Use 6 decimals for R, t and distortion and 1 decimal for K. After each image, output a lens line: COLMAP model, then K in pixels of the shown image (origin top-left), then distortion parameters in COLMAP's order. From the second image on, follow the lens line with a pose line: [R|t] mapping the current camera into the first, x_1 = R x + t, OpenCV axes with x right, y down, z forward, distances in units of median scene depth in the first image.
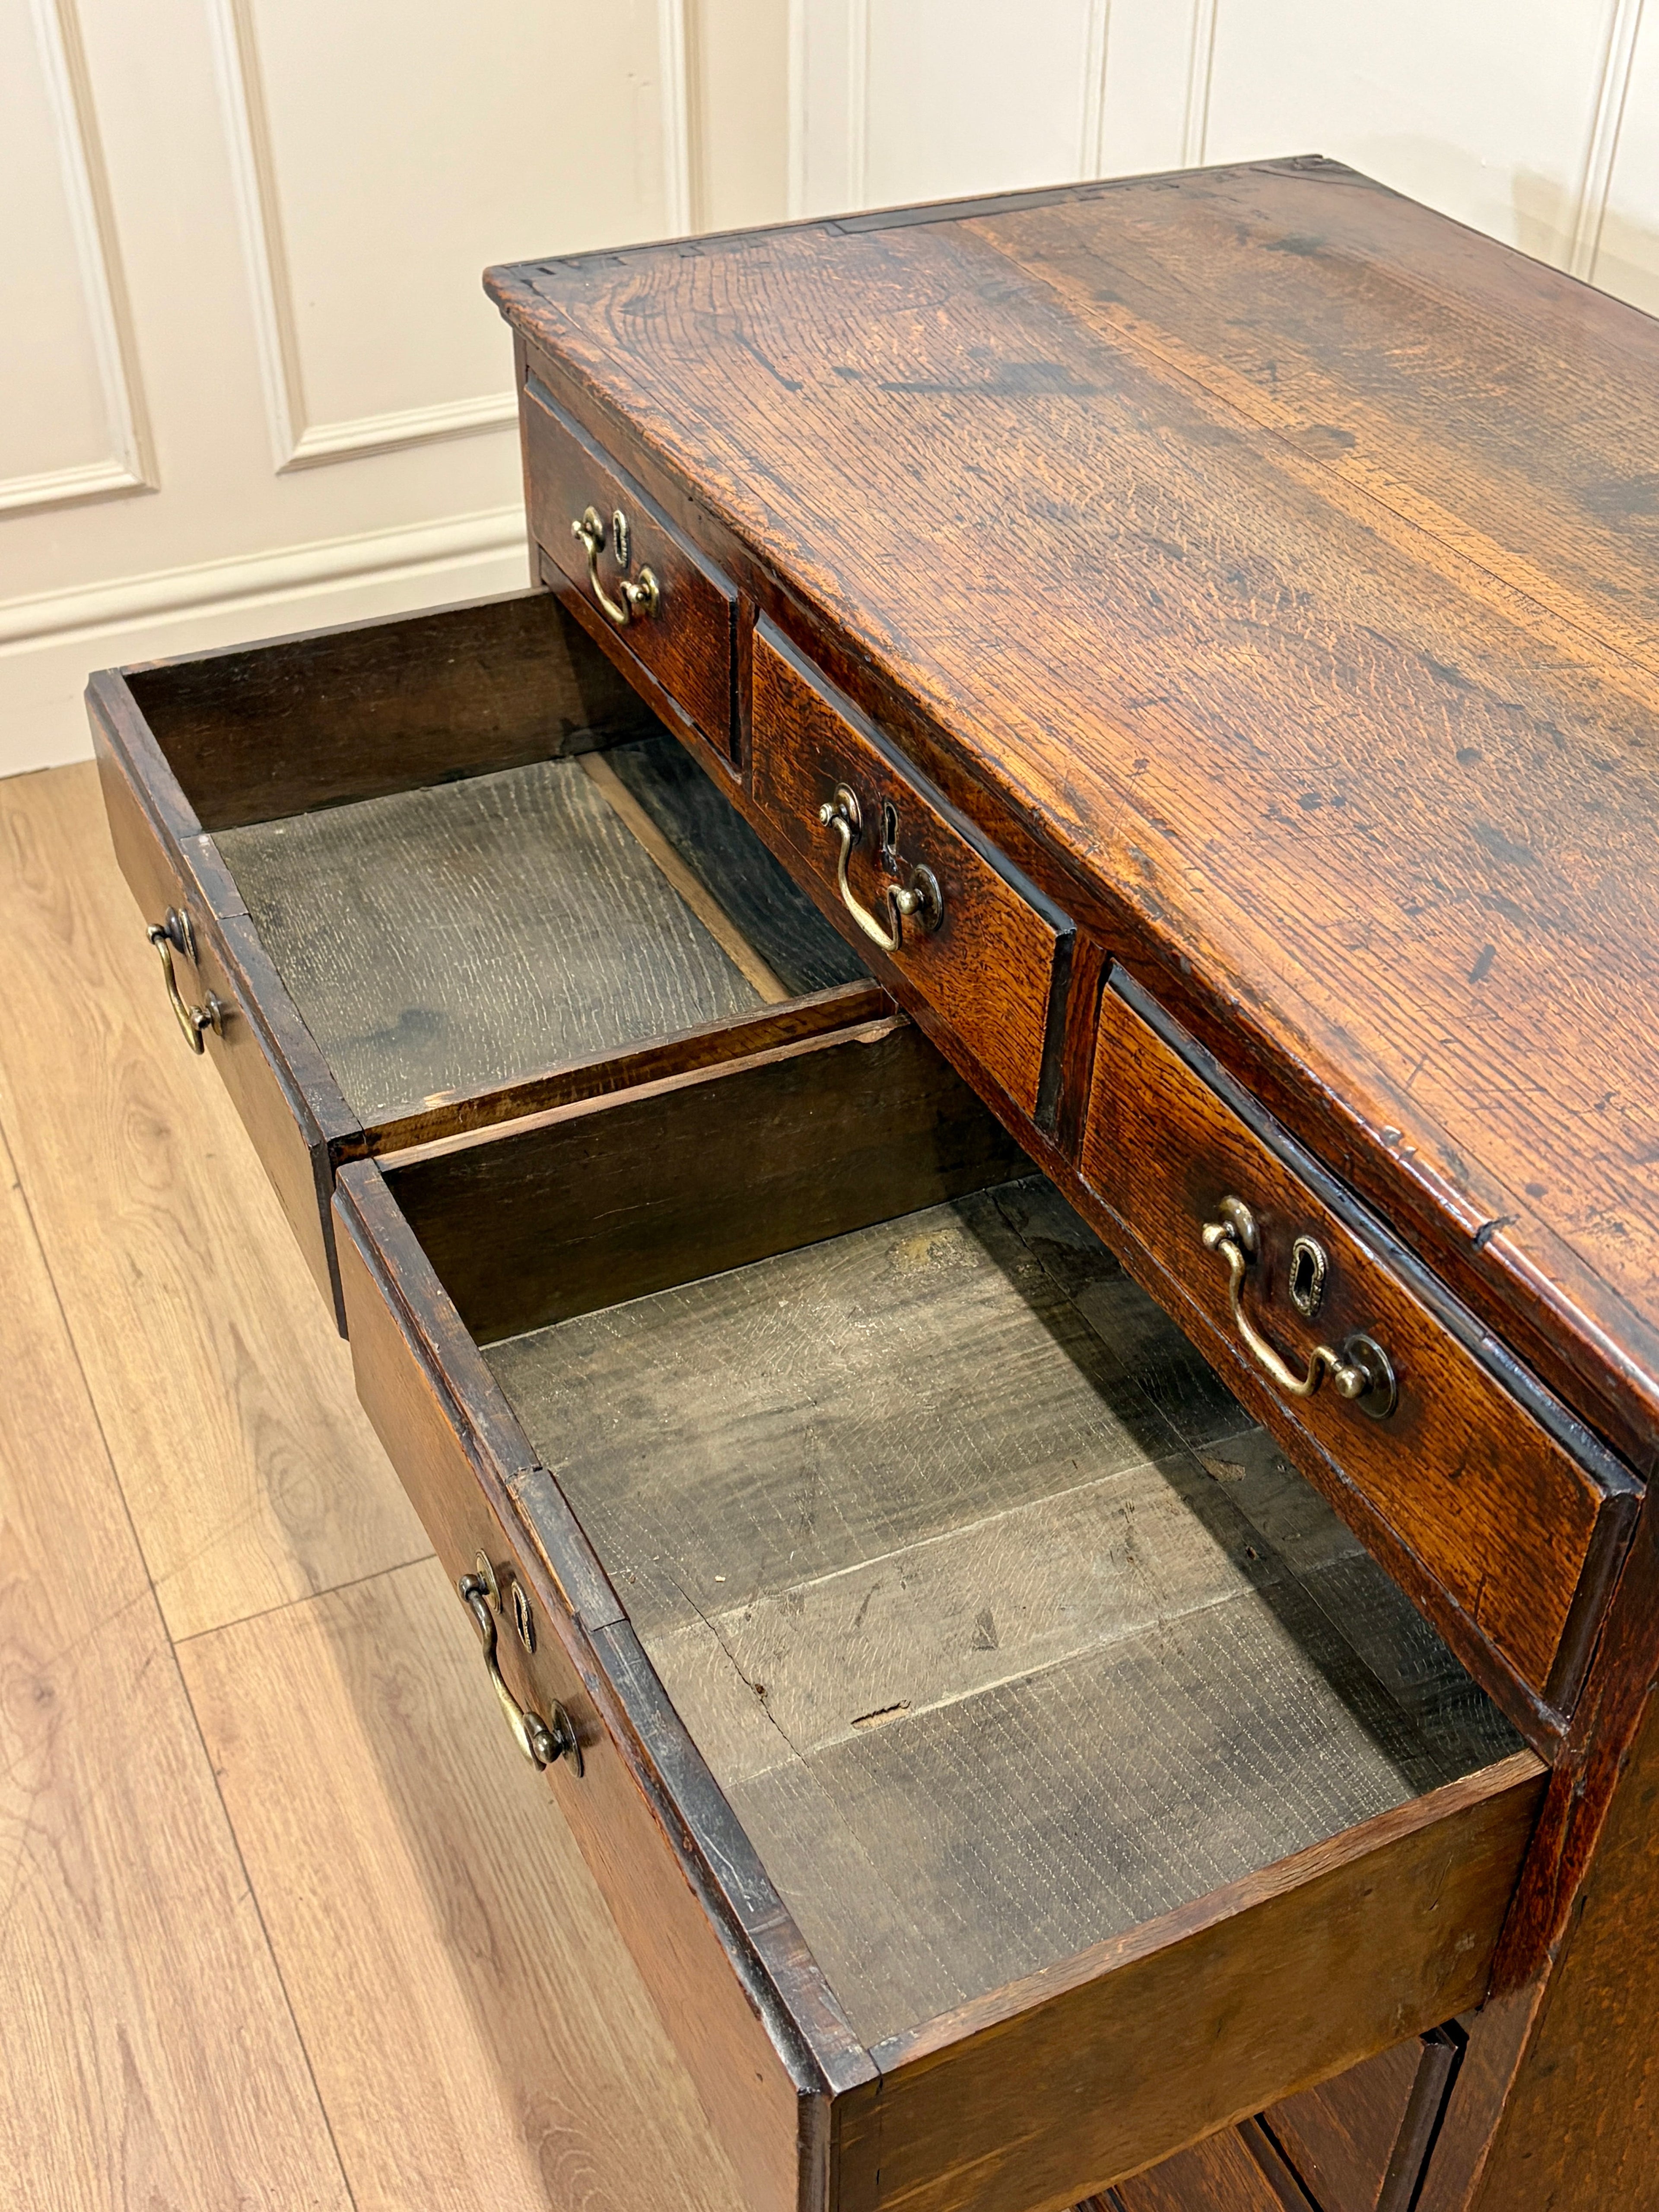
lens RADIAL K [[2396.1, 0, 817.4], [0, 2396.1, 1119.4], [0, 0, 1]] dist [0.199555, -0.691407]
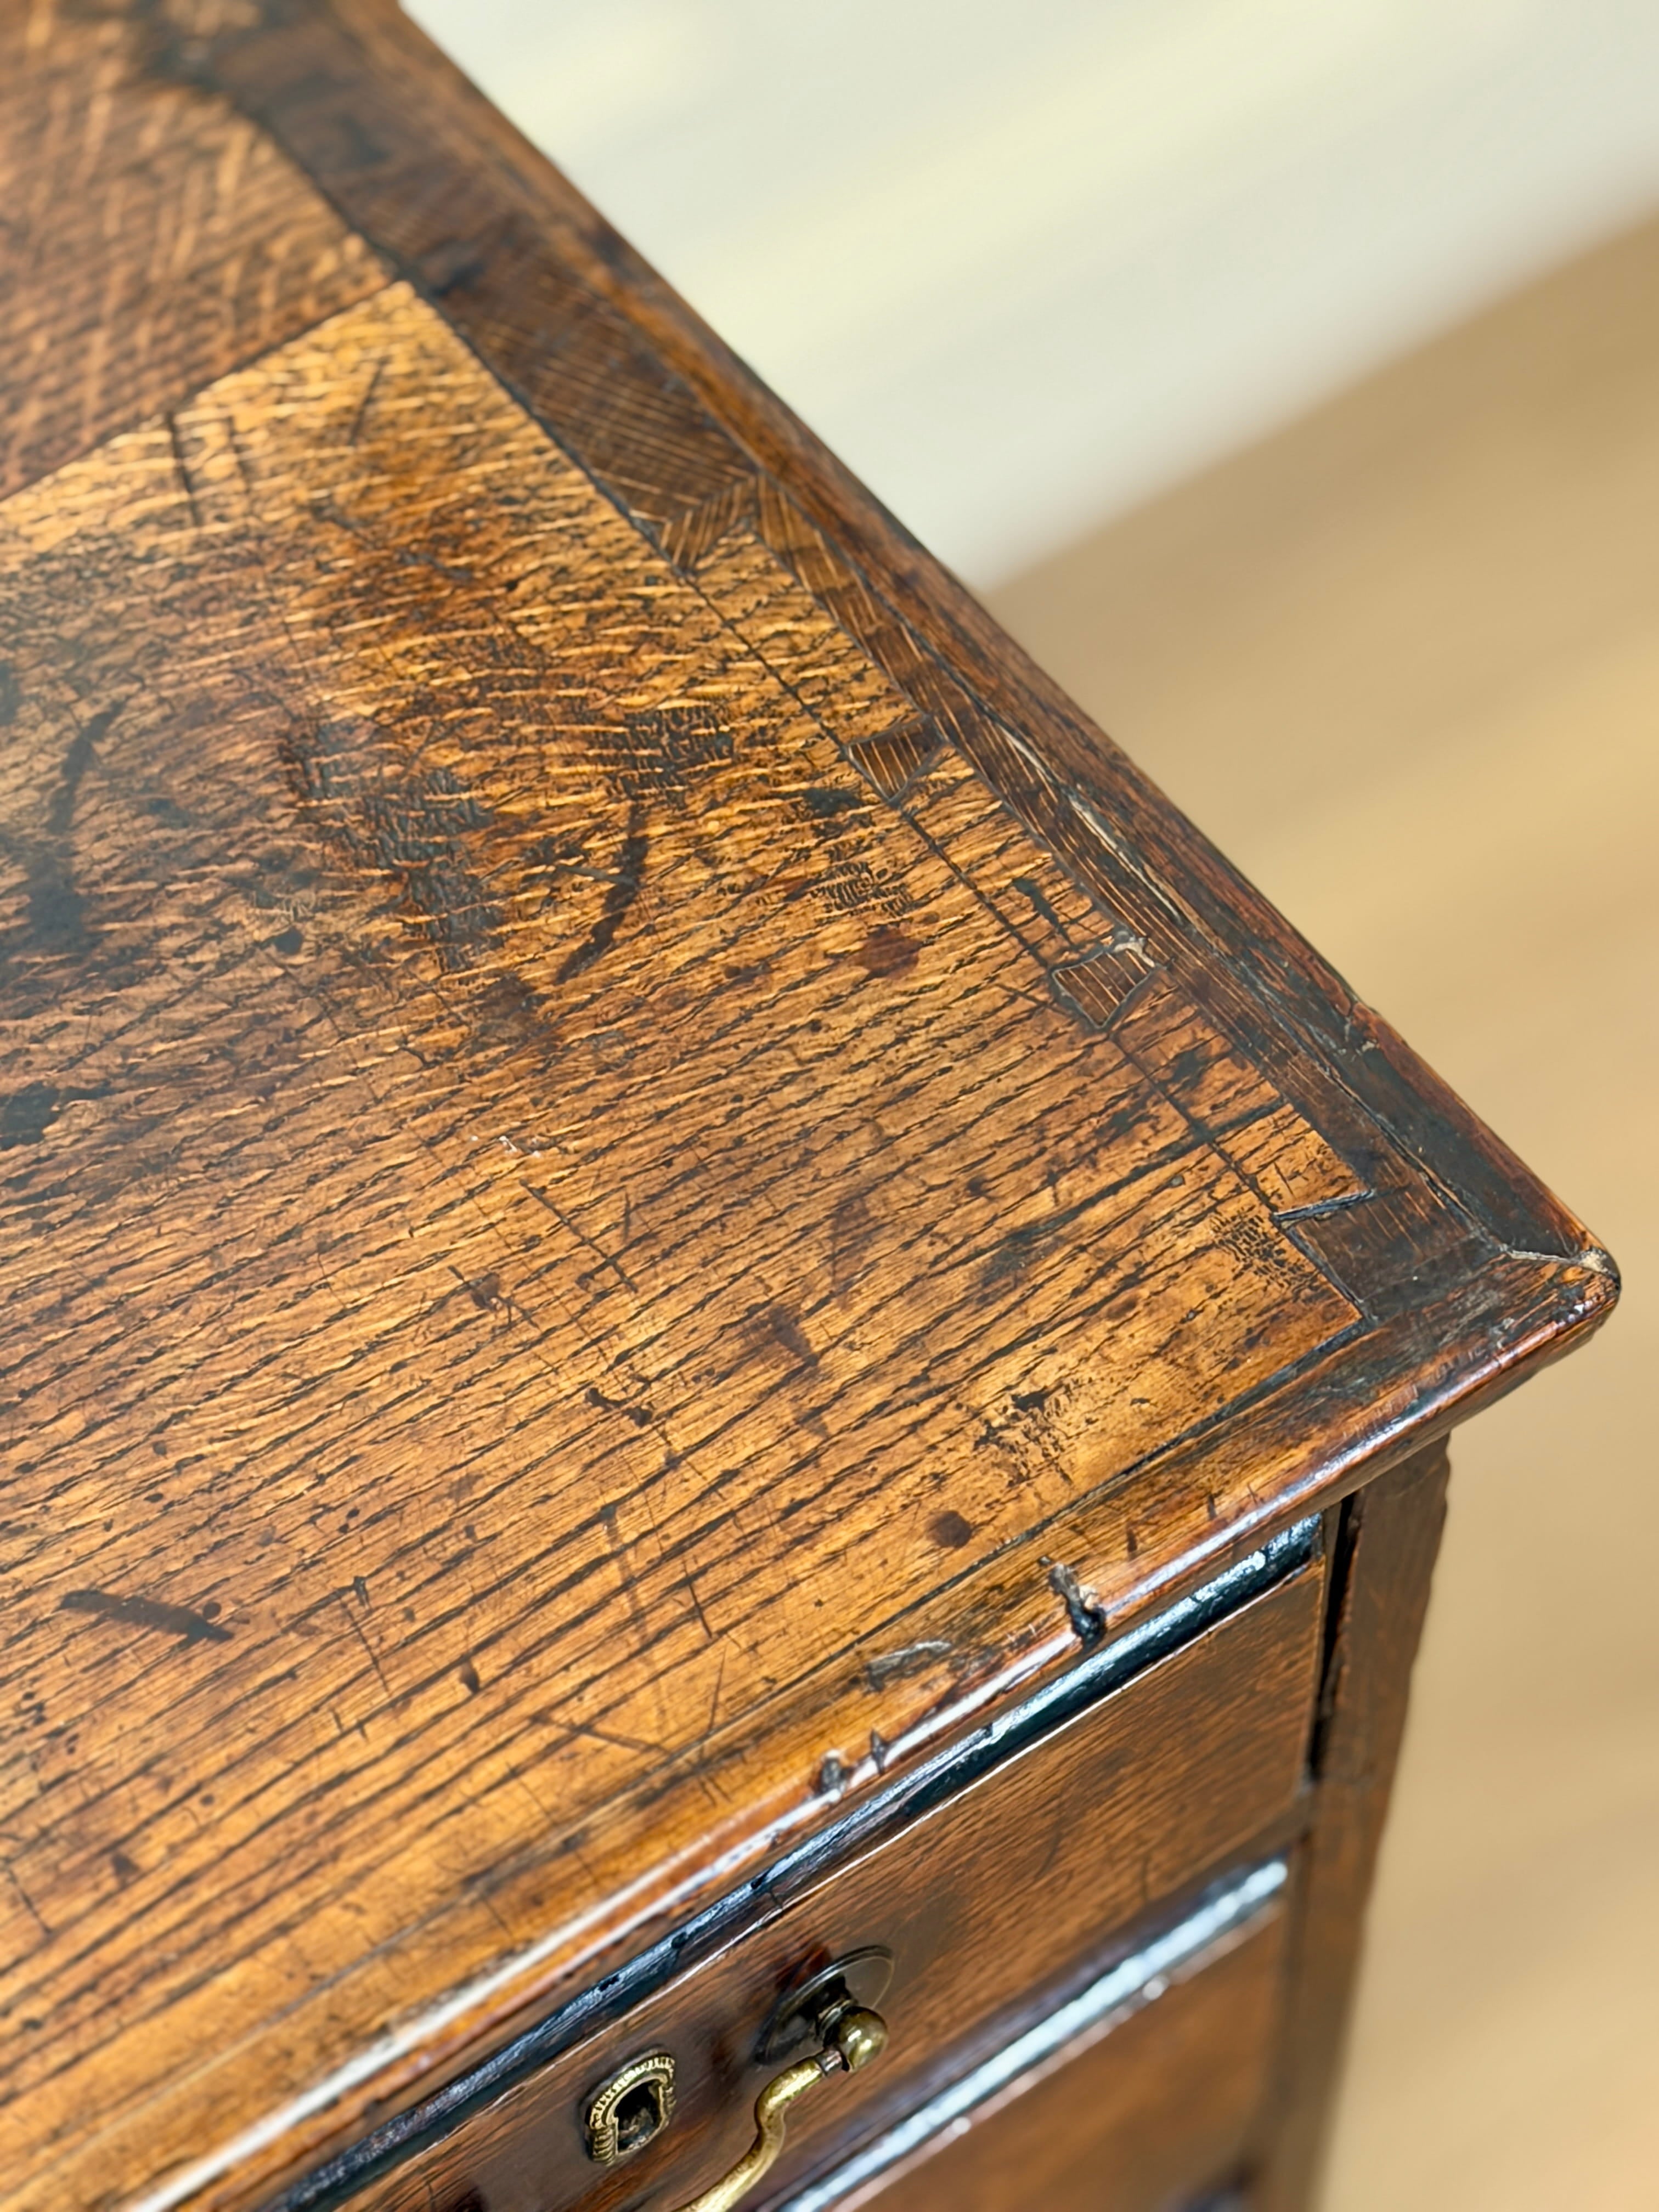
lens RADIAL K [[5314.3, 0, 793.3], [0, 5314.3, 1133.5], [0, 0, 1]] dist [0.271826, -1.297948]
pose [[-0.190063, -0.824315, 0.533274, -0.160395], [0.610815, 0.325965, 0.721562, -0.574027], [-0.768623, 0.462874, 0.441549, 0.329644]]
